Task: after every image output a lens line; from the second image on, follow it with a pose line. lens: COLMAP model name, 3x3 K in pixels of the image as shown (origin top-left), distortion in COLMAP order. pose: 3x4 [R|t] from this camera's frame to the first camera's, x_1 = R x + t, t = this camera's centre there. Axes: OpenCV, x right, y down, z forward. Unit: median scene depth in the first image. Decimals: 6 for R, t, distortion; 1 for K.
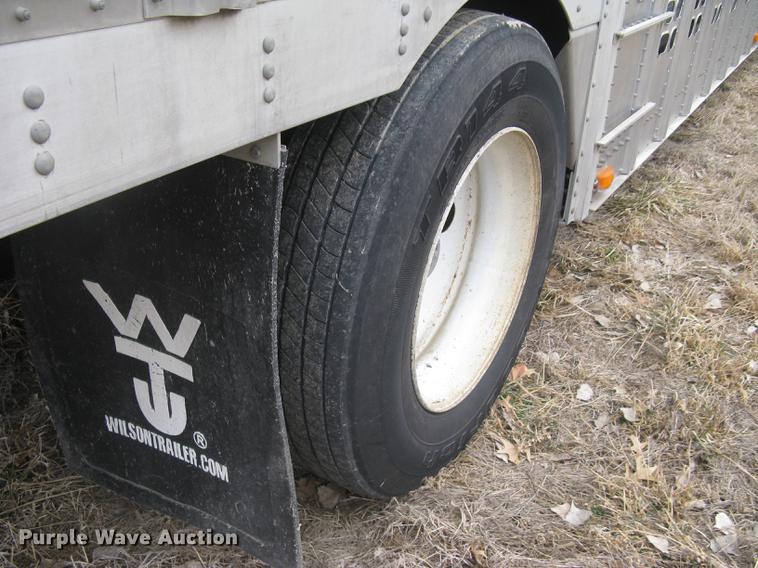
lens RADIAL K [[791.4, 0, 362.8], [0, 791.4, 300.1], [0, 0, 1]] dist [-0.213950, 0.284001]
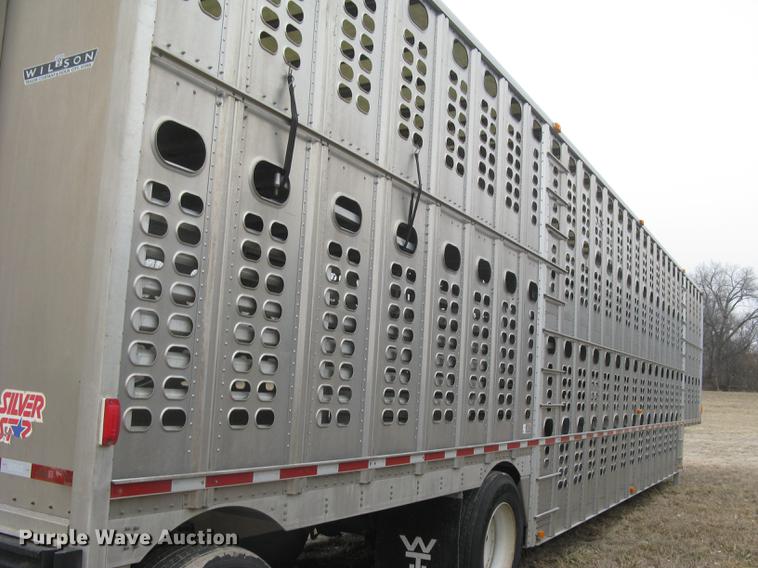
lens RADIAL K [[791.4, 0, 362.8], [0, 791.4, 300.1], [0, 0, 1]] dist [-0.213950, 0.284001]
pose [[0.999467, 0.016219, 0.028317, -0.643368], [0.002552, 0.826254, -0.563293, 1.133185], [-0.032533, 0.563065, 0.825772, -2.718056]]
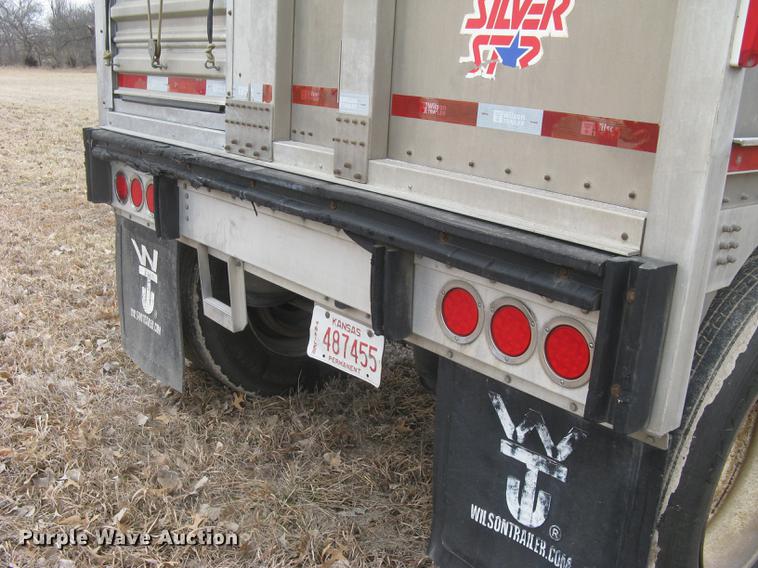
lens RADIAL K [[791.4, 0, 362.8], [0, 791.4, 300.1], [0, 0, 1]] dist [-0.213950, 0.284001]
pose [[0.952029, 0.095281, -0.290795, -1.301940], [-0.154772, 0.969708, -0.188975, 0.912132], [0.263981, 0.224917, 0.937937, -1.946956]]
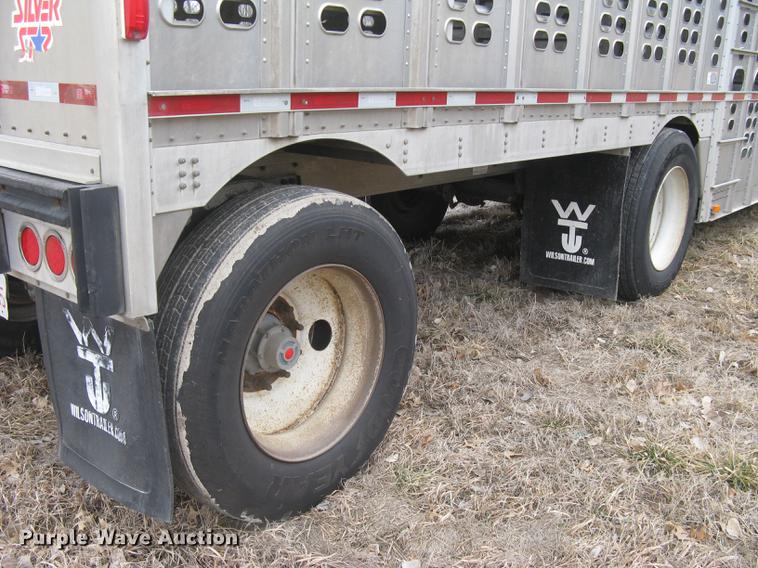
lens RADIAL K [[791.4, 0, 362.8], [0, 791.4, 300.1], [0, 0, 1]] dist [-0.213950, 0.284001]
pose [[0.988101, 0.027782, -0.151275, -0.610960], [-0.058367, 0.977710, -0.201682, 1.051792], [0.142300, 0.208112, 0.967698, -2.118381]]
